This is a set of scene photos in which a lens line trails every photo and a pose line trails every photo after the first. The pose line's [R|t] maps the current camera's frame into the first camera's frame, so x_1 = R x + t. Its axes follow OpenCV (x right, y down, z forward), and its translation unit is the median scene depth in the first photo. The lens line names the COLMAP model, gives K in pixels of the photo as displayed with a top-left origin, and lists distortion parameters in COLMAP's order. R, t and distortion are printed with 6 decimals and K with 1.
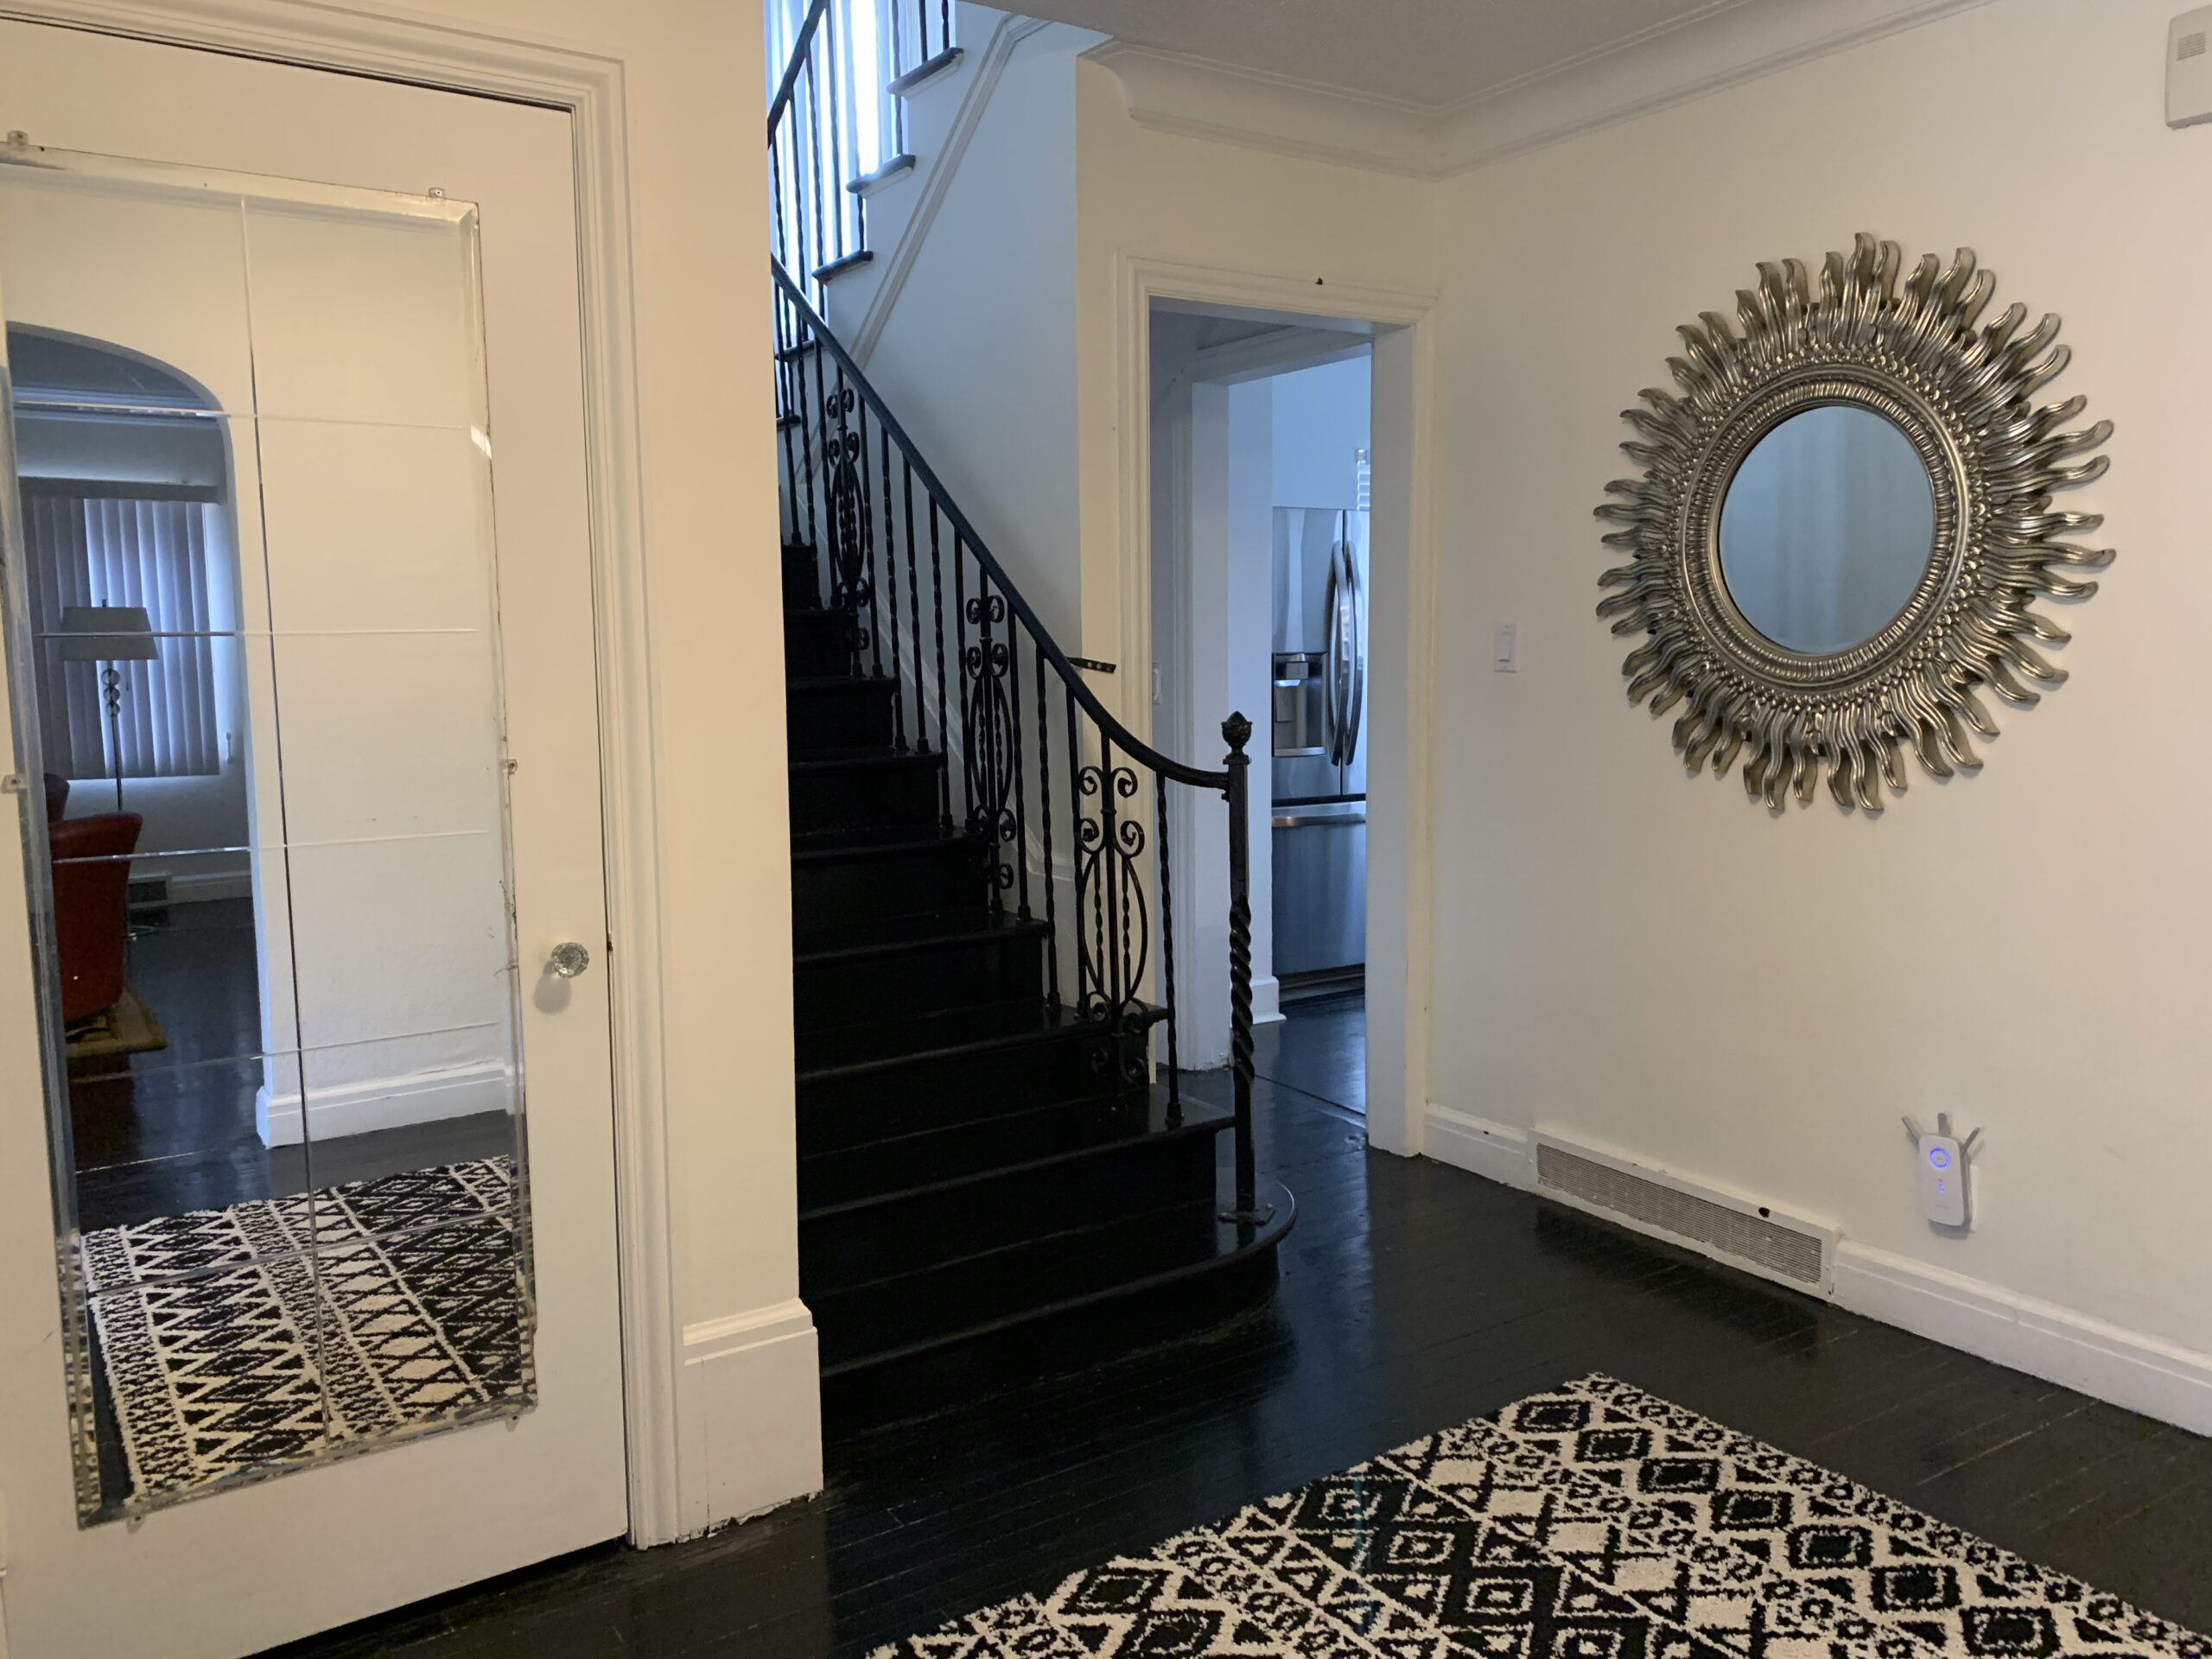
lens RADIAL K [[1665.7, 0, 1103.8], [0, 1665.7, 823.9], [0, 0, 1]] dist [-0.008940, -0.003908]
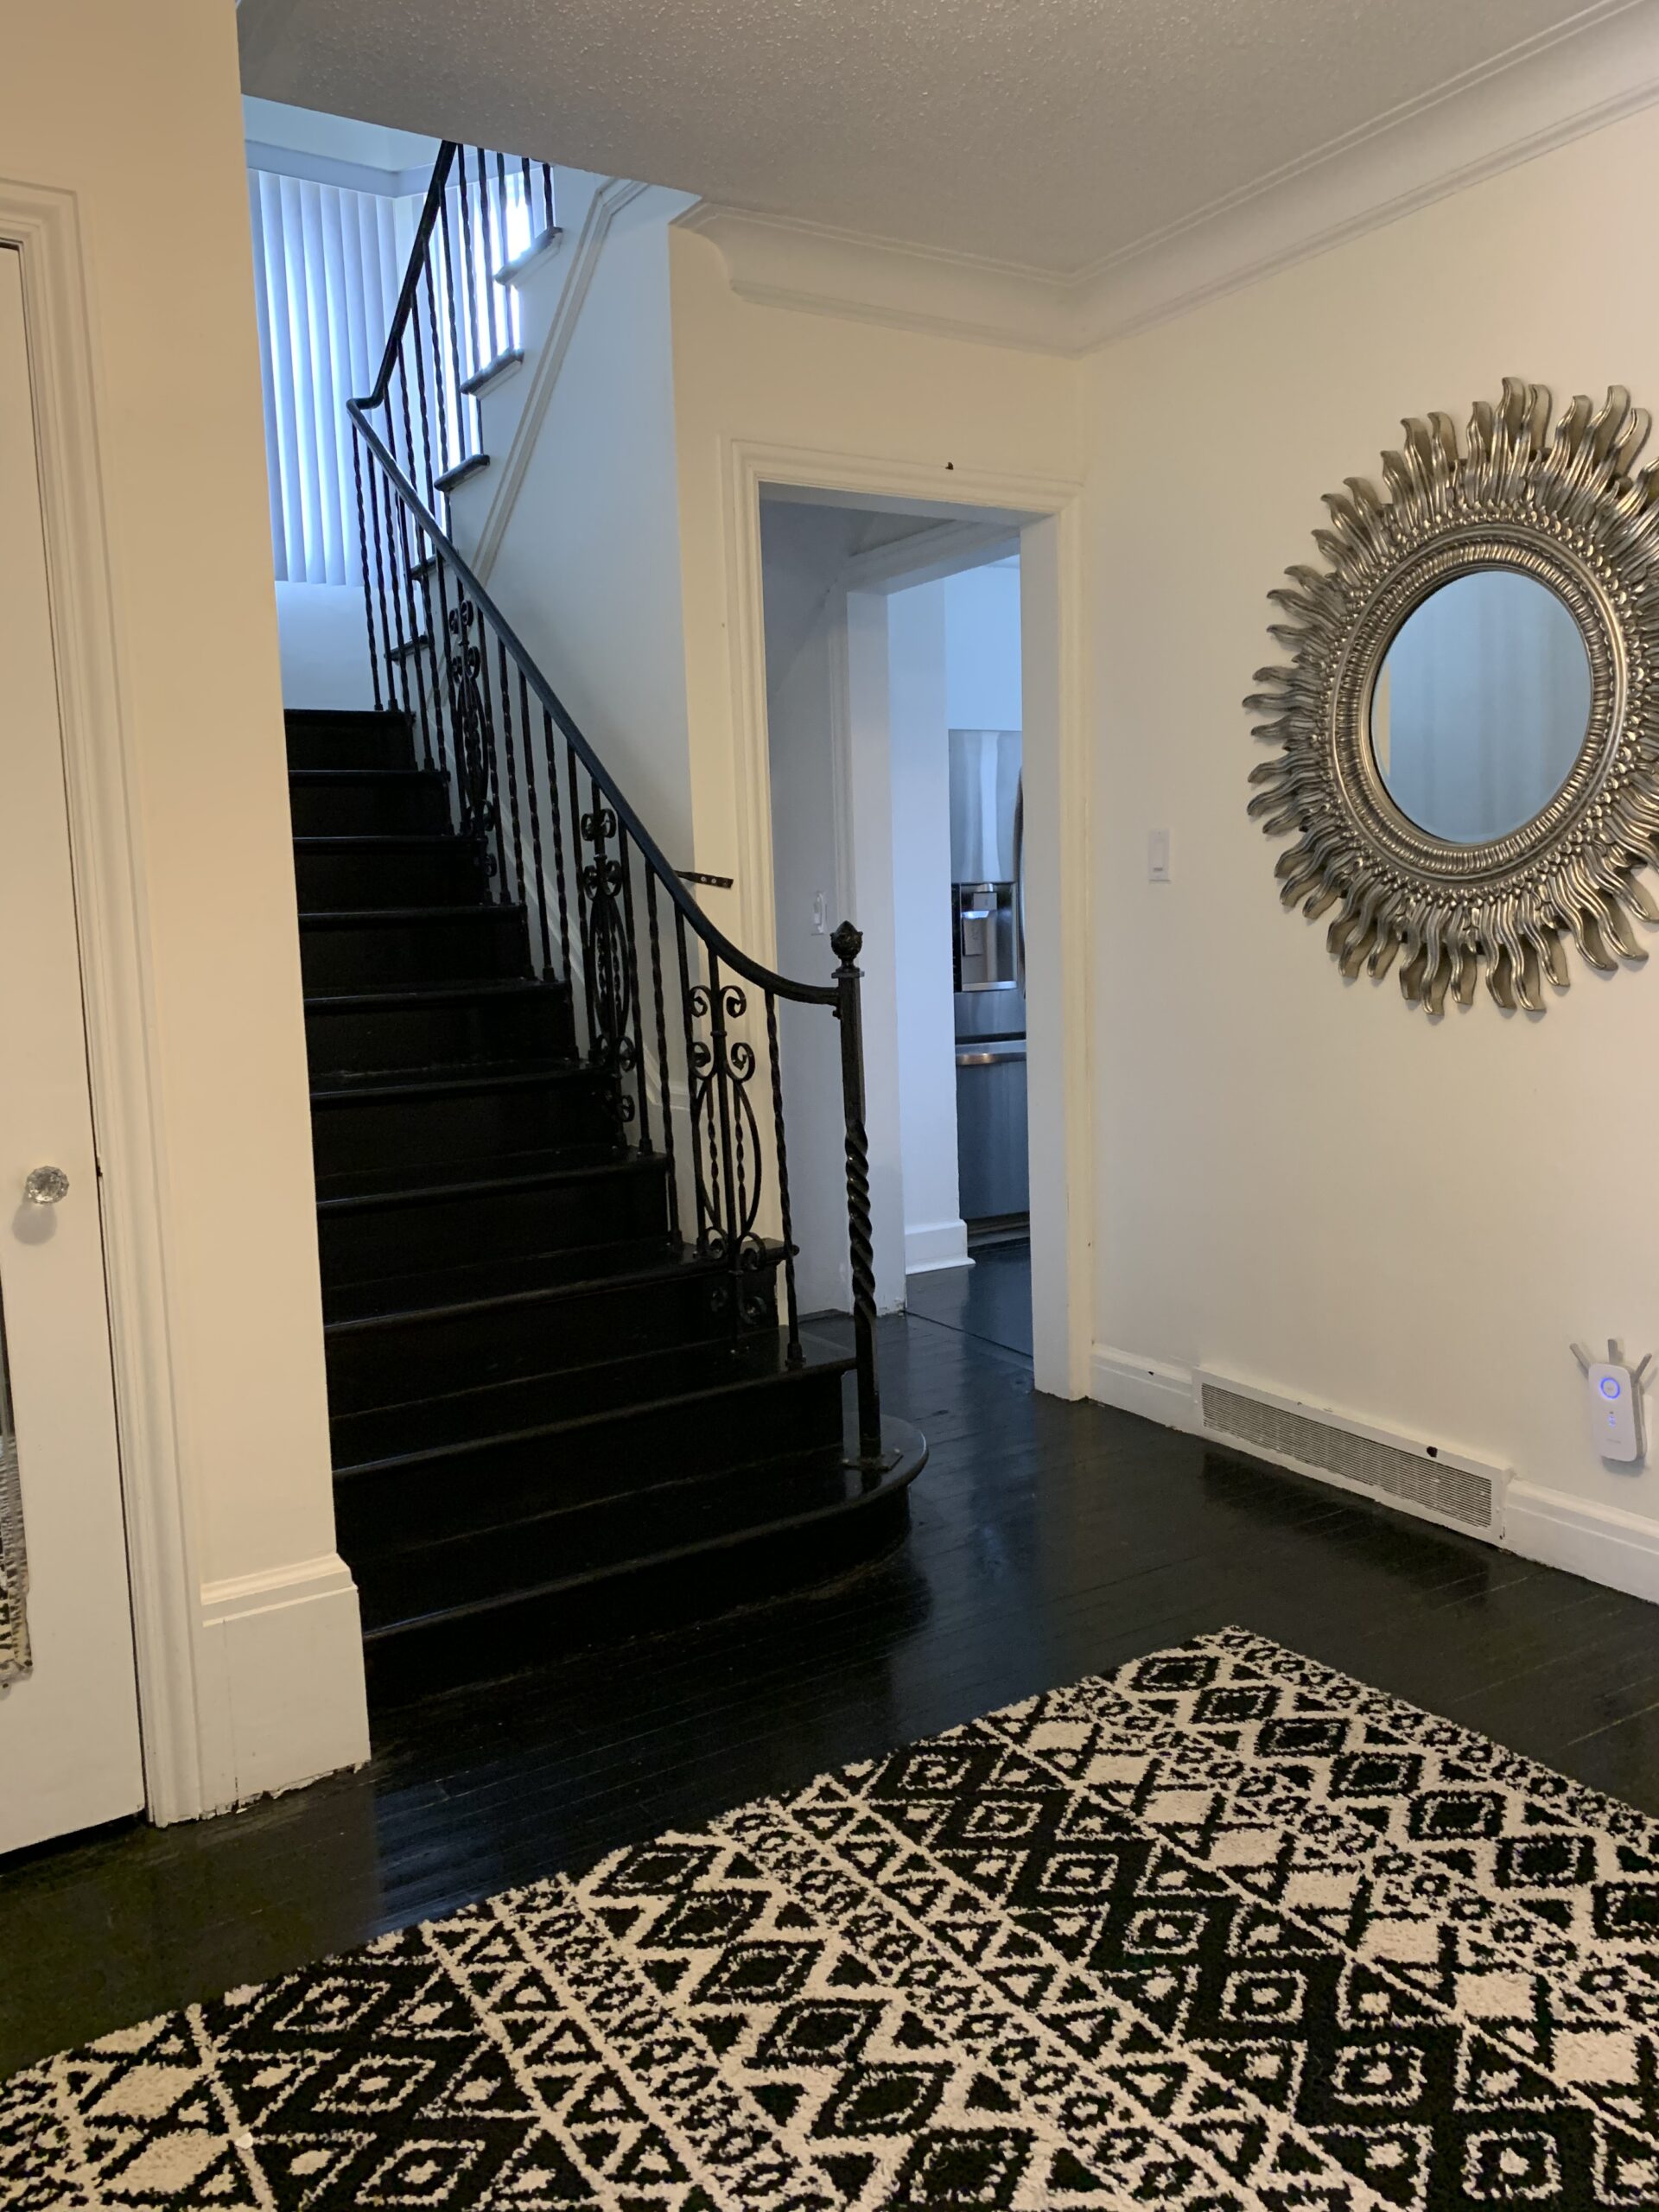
lens RADIAL K [[1665.7, 0, 834.2], [0, 1665.7, 1104.7], [0, 0, 1]] dist [-0.008940, -0.003908]
pose [[0.999514, -0.018766, -0.024874, 0.102768], [0.019015, 0.999771, 0.009838, 0.028092], [0.024684, -0.010307, 0.999642, 0.076129]]
